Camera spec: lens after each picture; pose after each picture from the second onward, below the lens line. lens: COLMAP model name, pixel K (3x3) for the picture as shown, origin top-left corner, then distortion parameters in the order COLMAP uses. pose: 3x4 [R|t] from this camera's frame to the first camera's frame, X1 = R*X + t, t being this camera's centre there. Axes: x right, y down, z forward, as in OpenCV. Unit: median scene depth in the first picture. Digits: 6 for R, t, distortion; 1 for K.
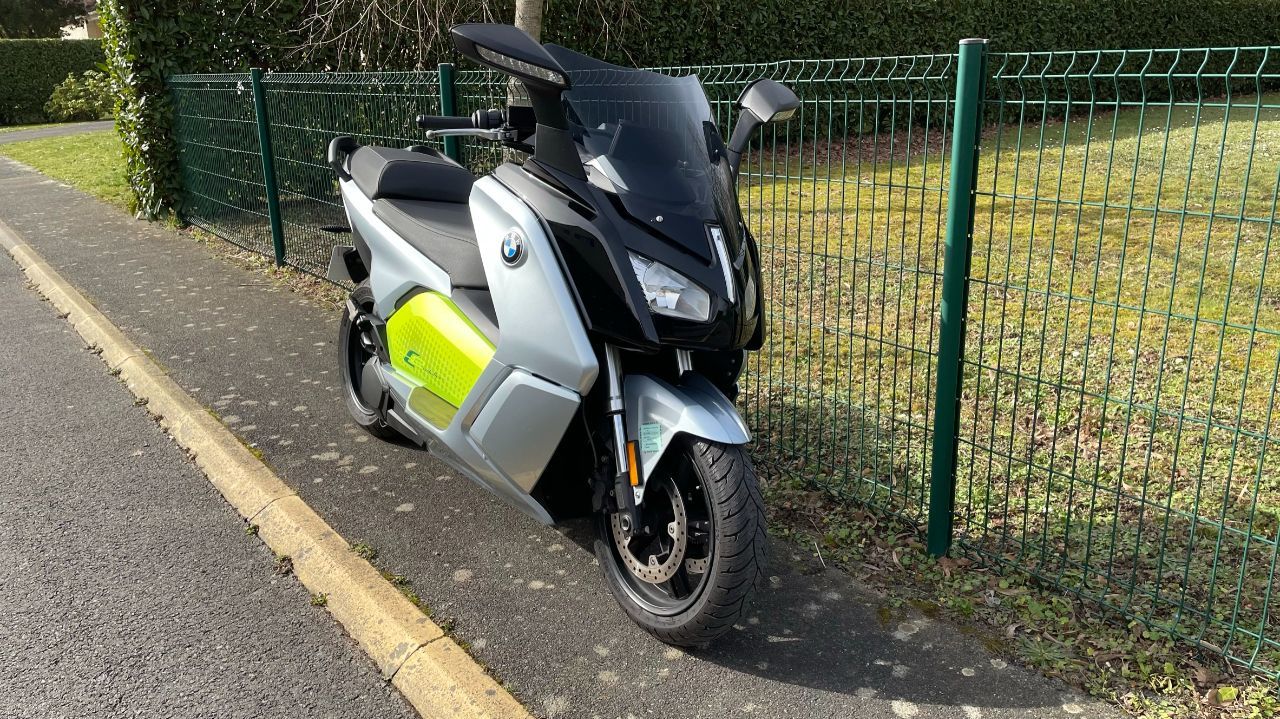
lens RADIAL K [[965.5, 0, 639.6], [0, 965.5, 360.7], [0, 0, 1]] dist [0.067096, -0.077934]
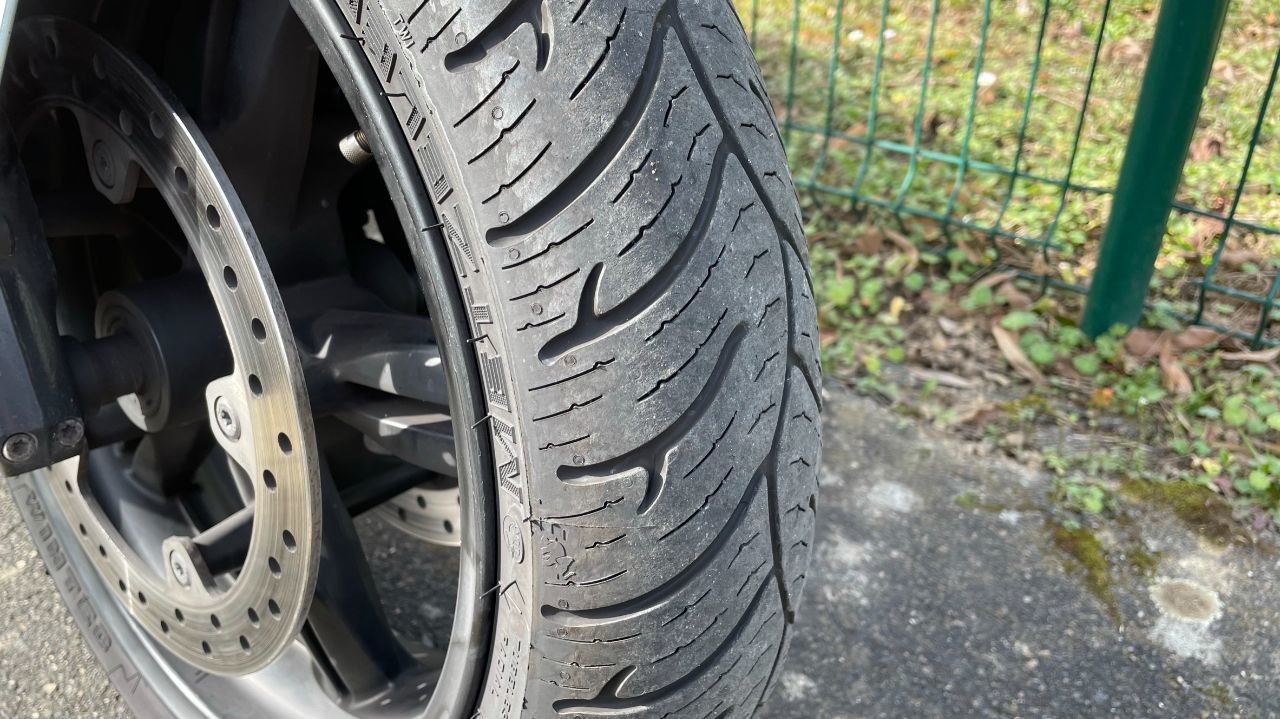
lens RADIAL K [[965.5, 0, 639.4], [0, 965.5, 359.0], [0, 0, 1]] dist [0.067096, -0.077934]
pose [[0.971232, -0.118979, 0.206282, 0.057239], [0.061557, 0.962236, 0.265167, 0.104526], [-0.230041, -0.244840, 0.941878, 0.695018]]
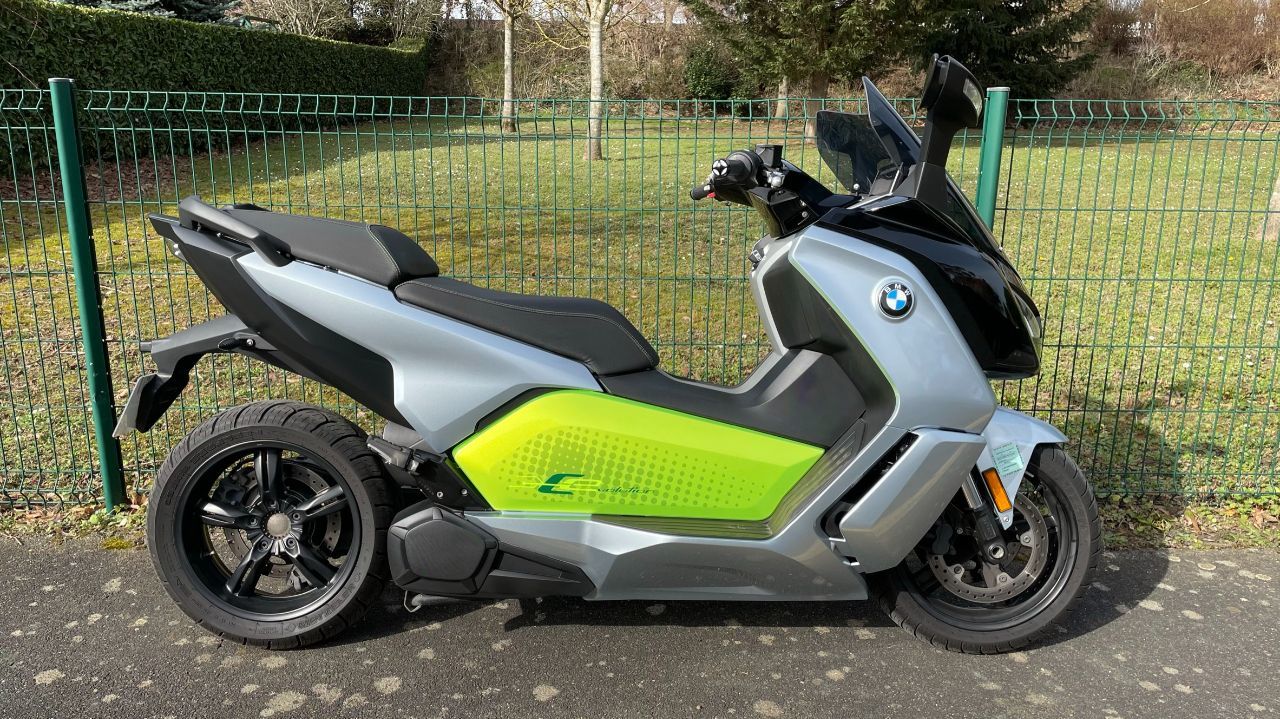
lens RADIAL K [[965.5, 0, 637.3], [0, 965.5, 353.4], [0, 0, 1]] dist [0.067096, -0.077934]
pose [[0.592473, -0.181770, 0.784815, -0.842253], [0.209628, 0.975437, 0.067668, -0.152248], [-0.777838, 0.124428, 0.616024, 0.540808]]
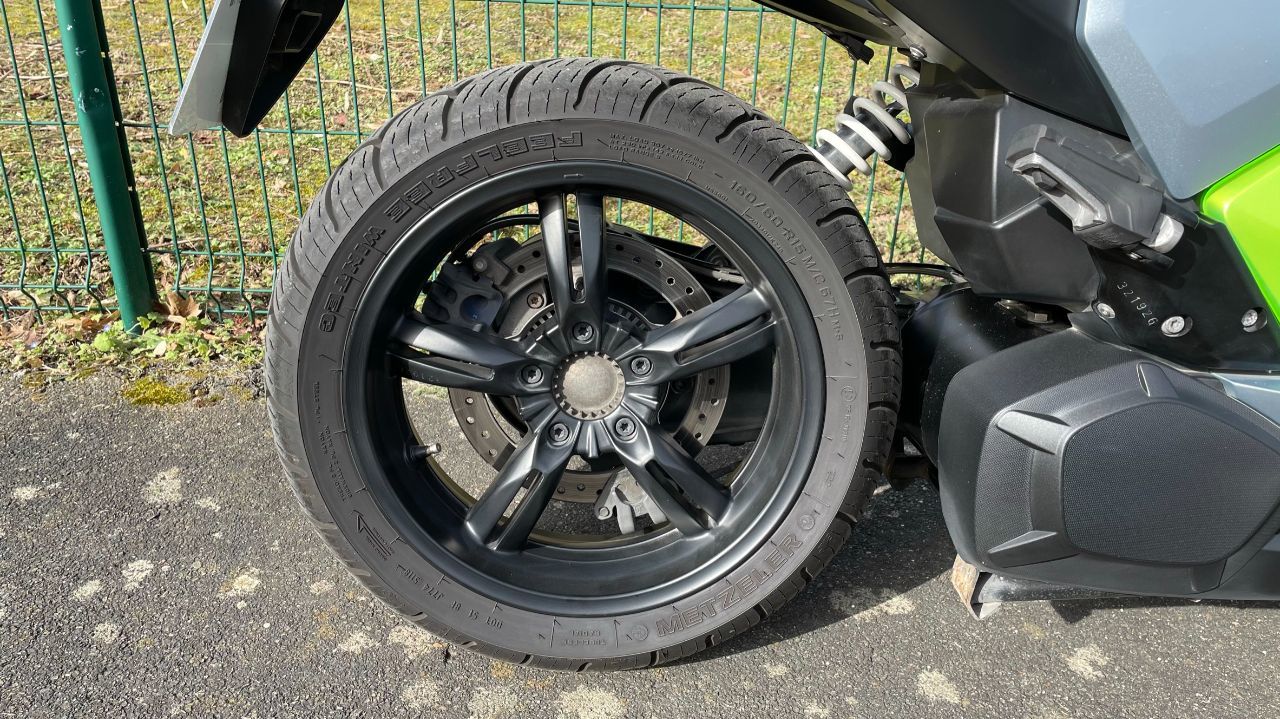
lens RADIAL K [[965.5, 0, 647.4], [0, 965.5, 358.2], [0, 0, 1]] dist [0.067096, -0.077934]
pose [[0.575488, -0.324353, 0.750738, -0.612825], [0.184914, 0.945821, 0.266889, -0.106928], [-0.796630, -0.014769, 0.604286, 1.146367]]
